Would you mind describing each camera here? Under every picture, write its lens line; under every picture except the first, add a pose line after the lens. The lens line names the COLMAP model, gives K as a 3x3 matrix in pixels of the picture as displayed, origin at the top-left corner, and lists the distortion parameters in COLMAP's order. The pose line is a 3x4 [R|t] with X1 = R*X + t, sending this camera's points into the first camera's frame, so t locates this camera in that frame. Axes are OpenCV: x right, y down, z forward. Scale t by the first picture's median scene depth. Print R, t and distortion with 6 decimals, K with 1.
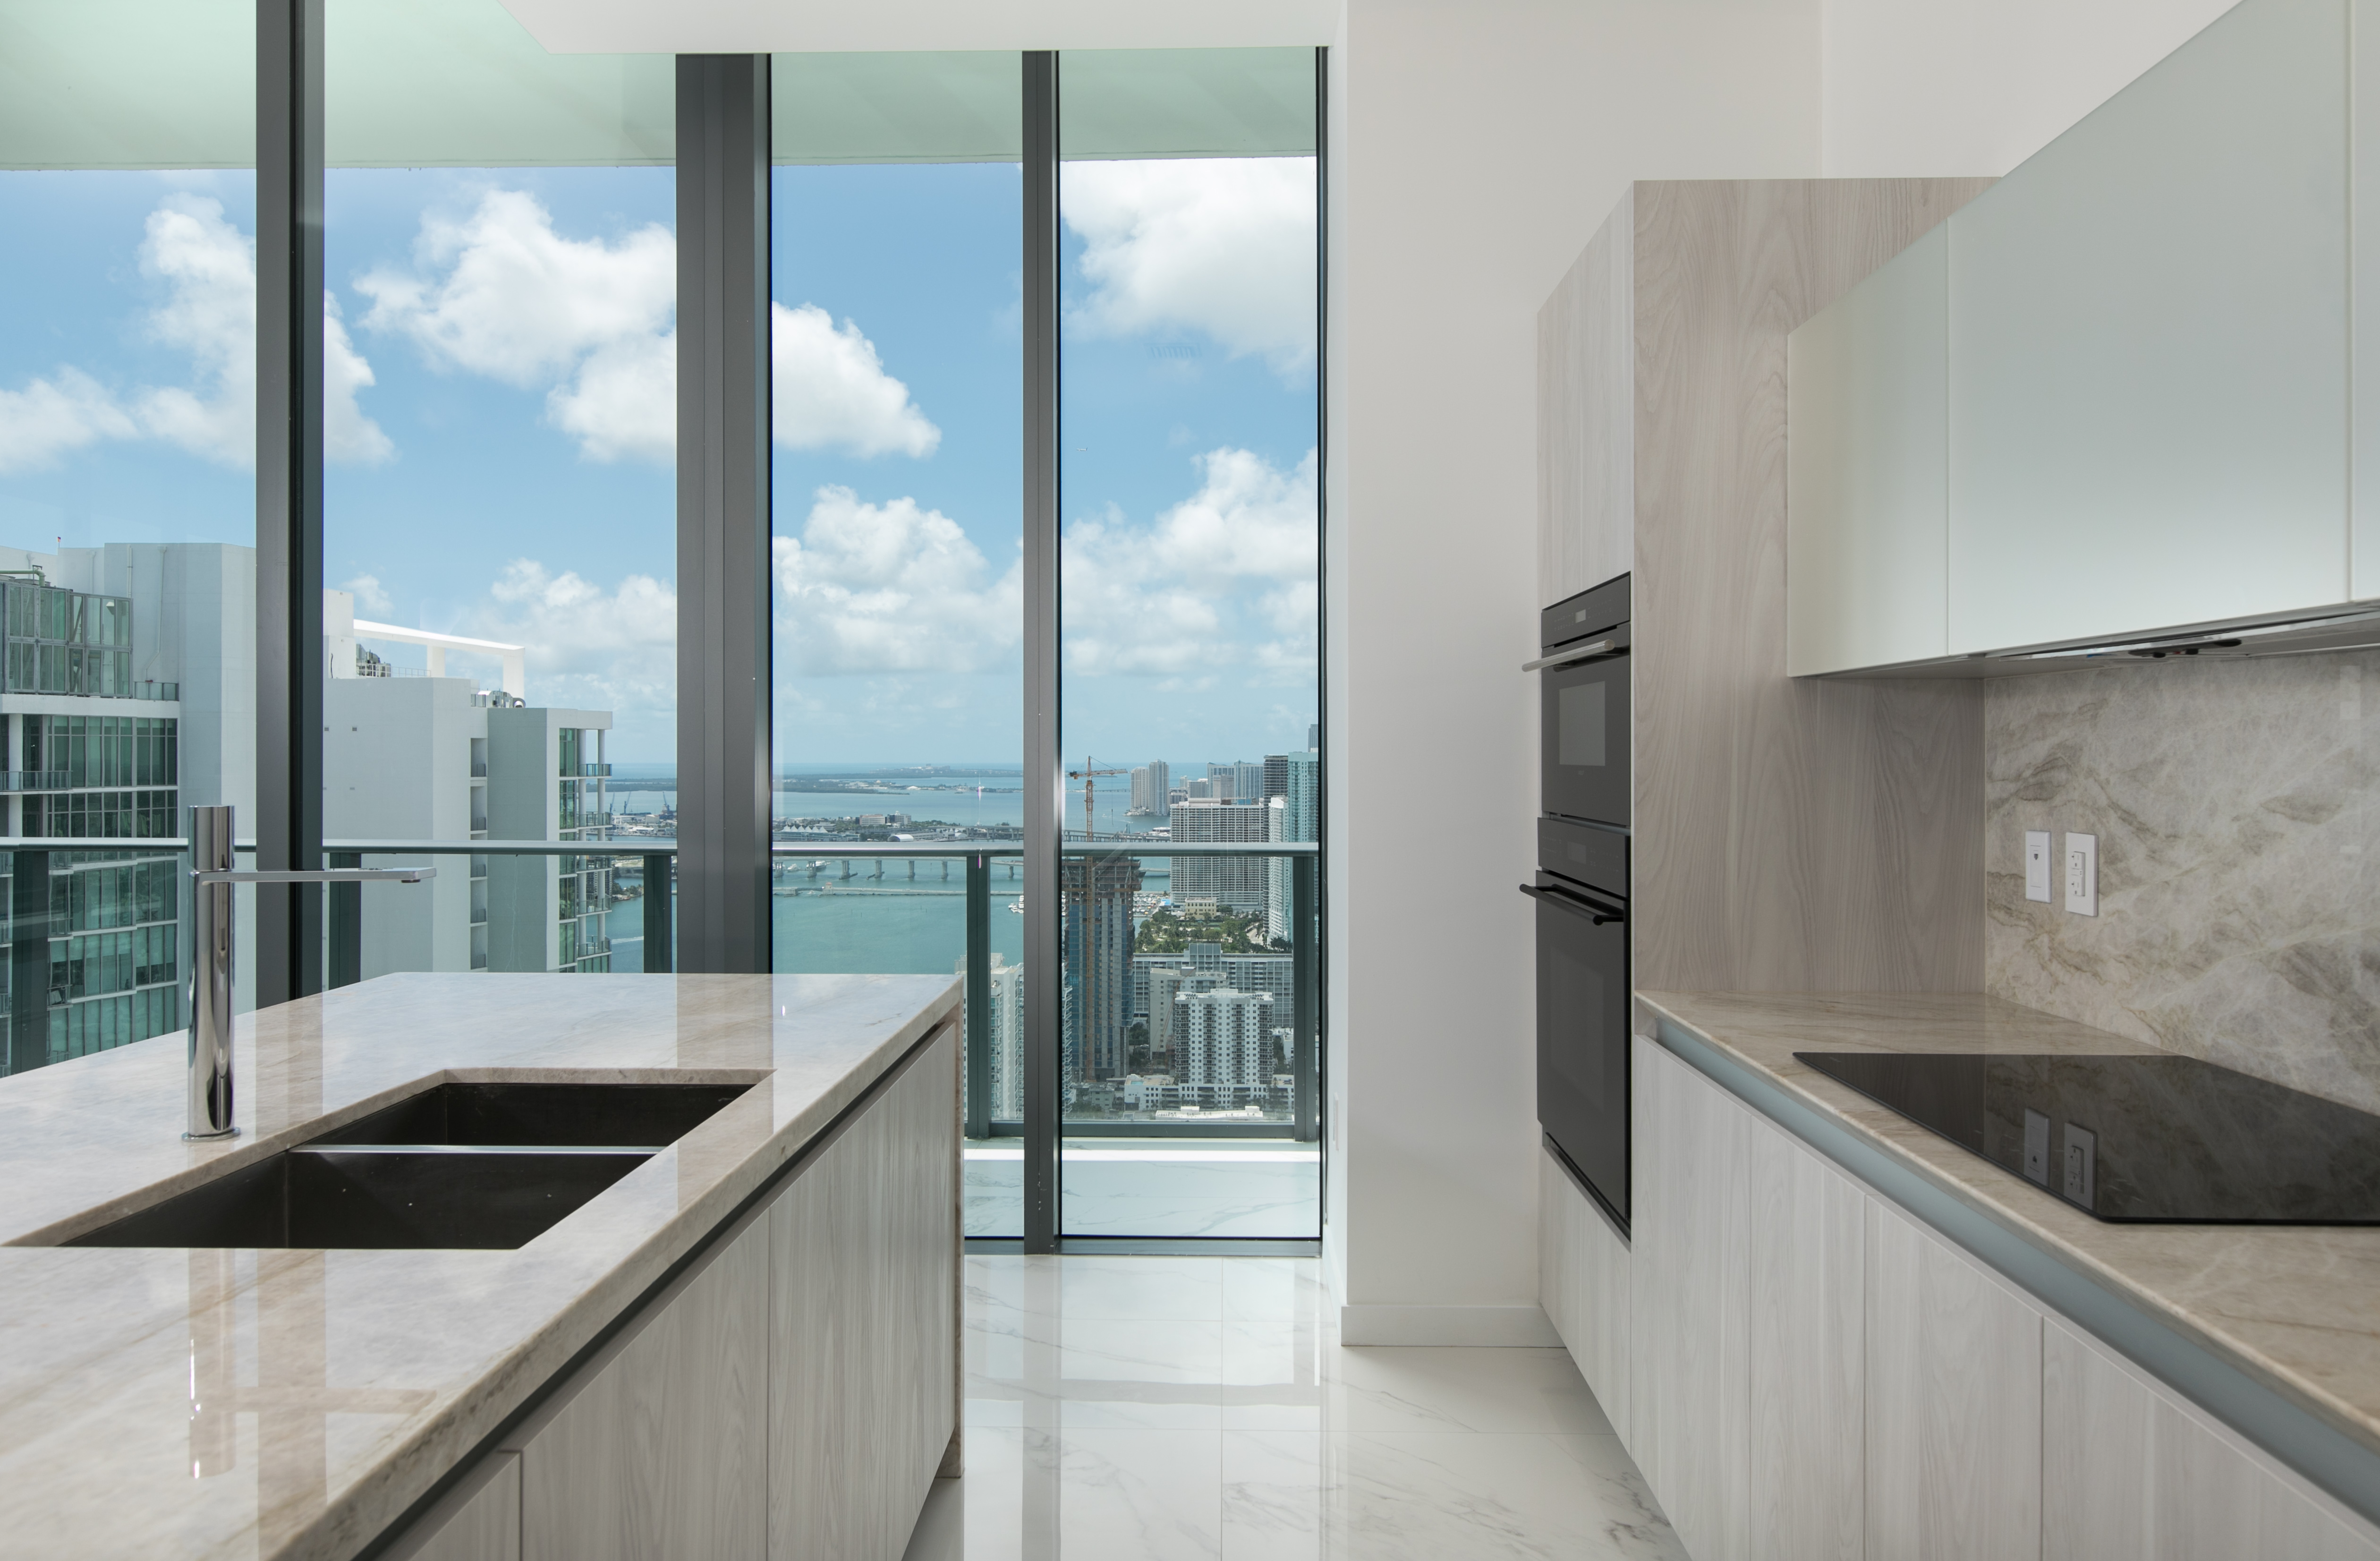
lens RADIAL K [[1579.7, 0, 1187.2], [0, 1579.7, 740.0], [0, 0, 1]] dist [0.001014, 0.002802]
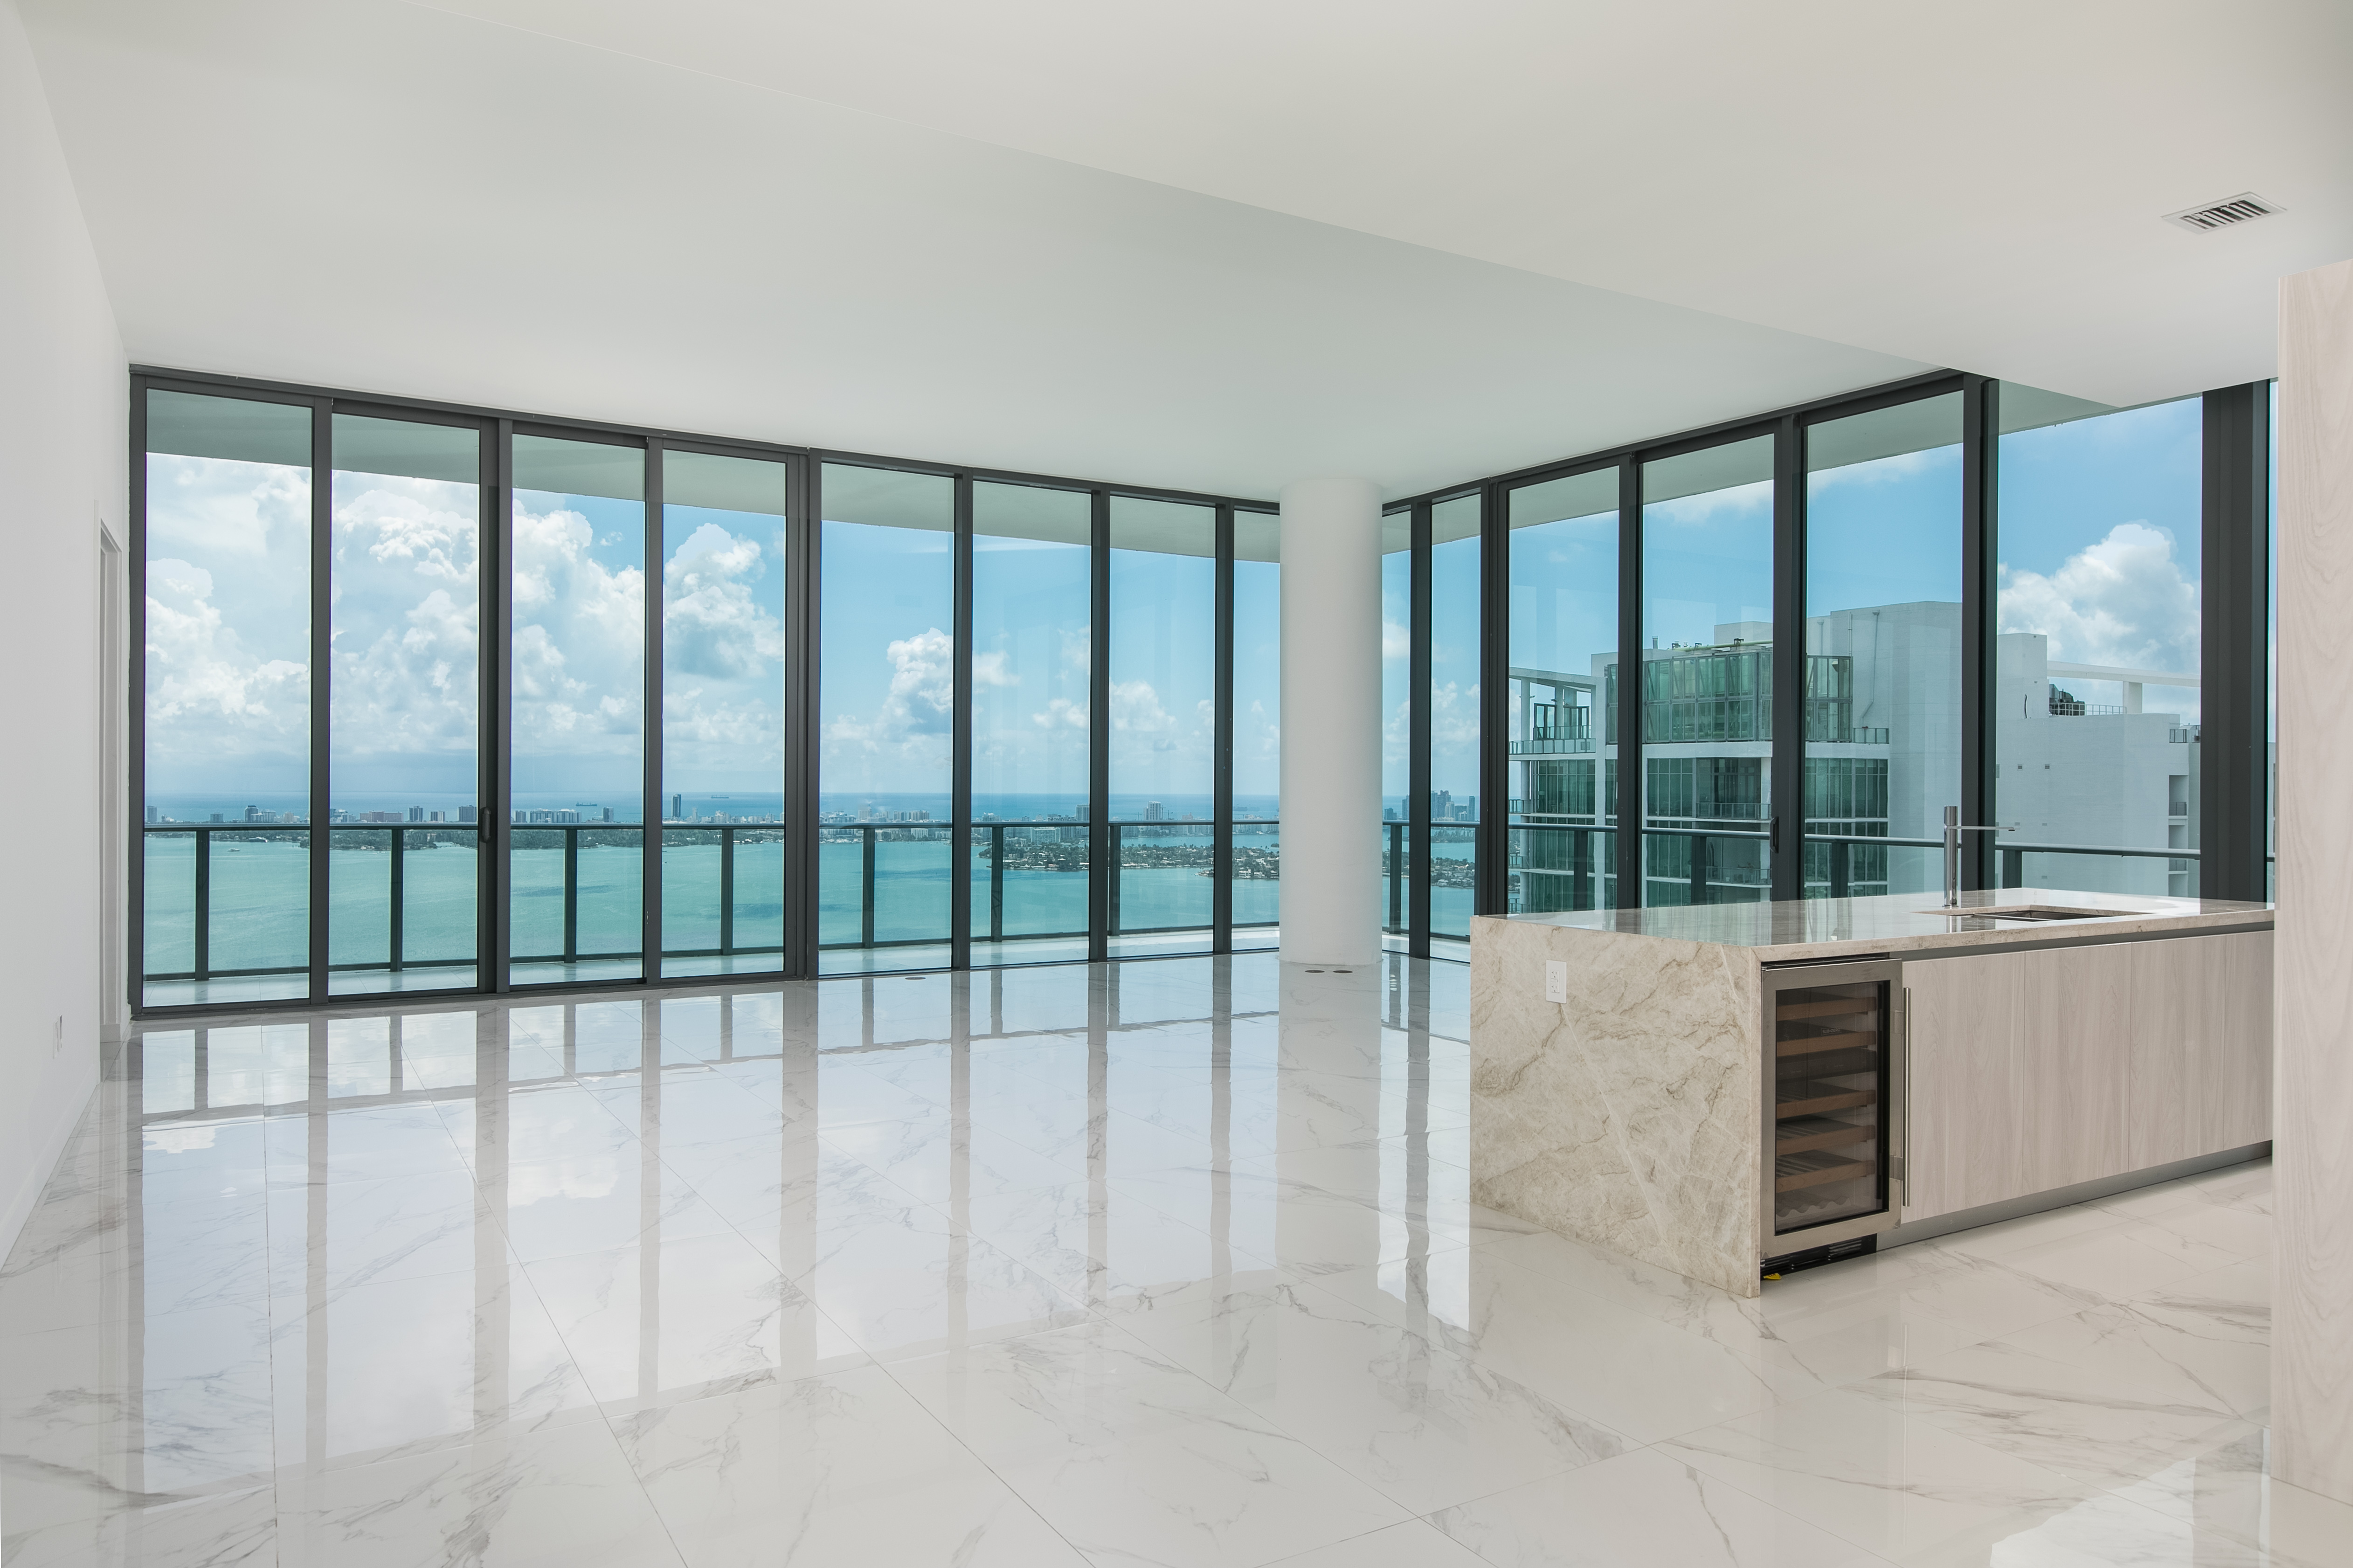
lens RADIAL K [[1531.0, 0, 1177.1], [0, 1531.0, 792.0], [0, 0, 1]] dist [0.003354, 0.000535]
pose [[0.538969, 0.005409, -0.842308, 0.749878], [0.002666, 0.999963, 0.008127, -0.012725], [0.842321, -0.006626, 0.538935, -1.281791]]
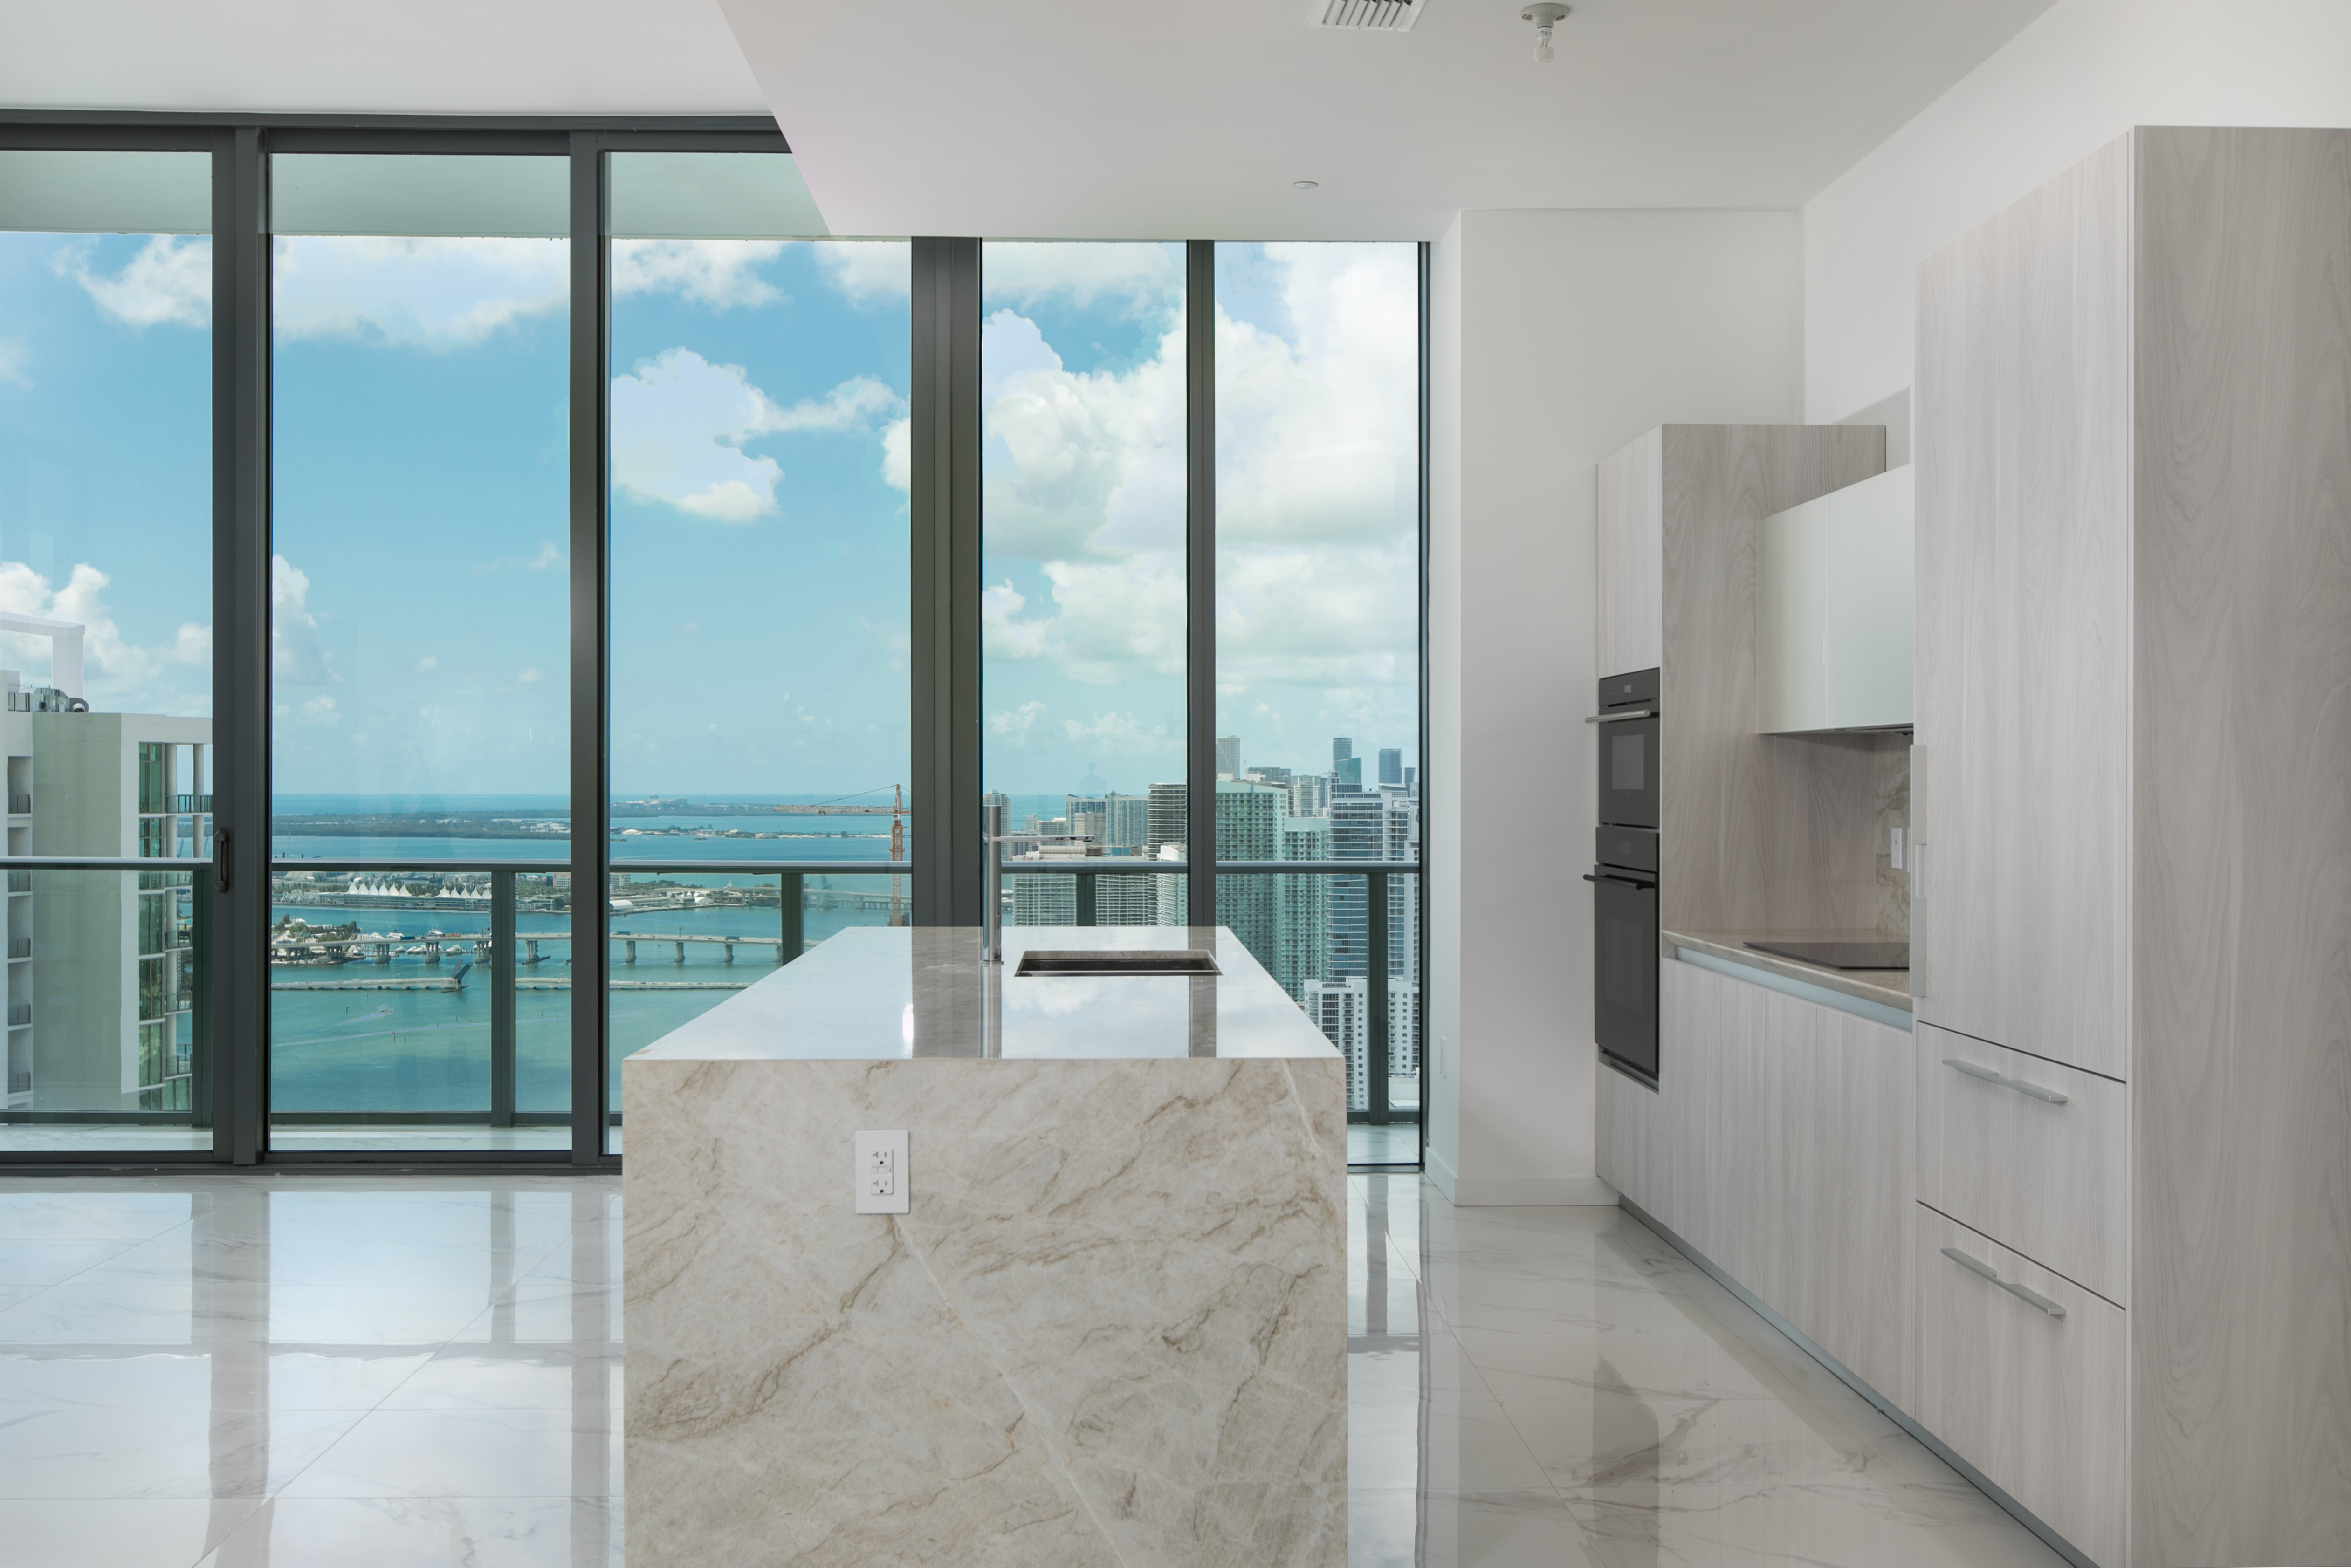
lens RADIAL K [[2279.5, 0, 1171.9], [0, 2279.5, 797.9], [0, 0, 1]] dist [-0.002229, 0.000000]
pose [[0.998348, -0.001397, 0.057441, -0.342714], [0.000414, 0.999853, 0.017119, -0.014530], [-0.057457, -0.017067, 0.998202, -1.269665]]
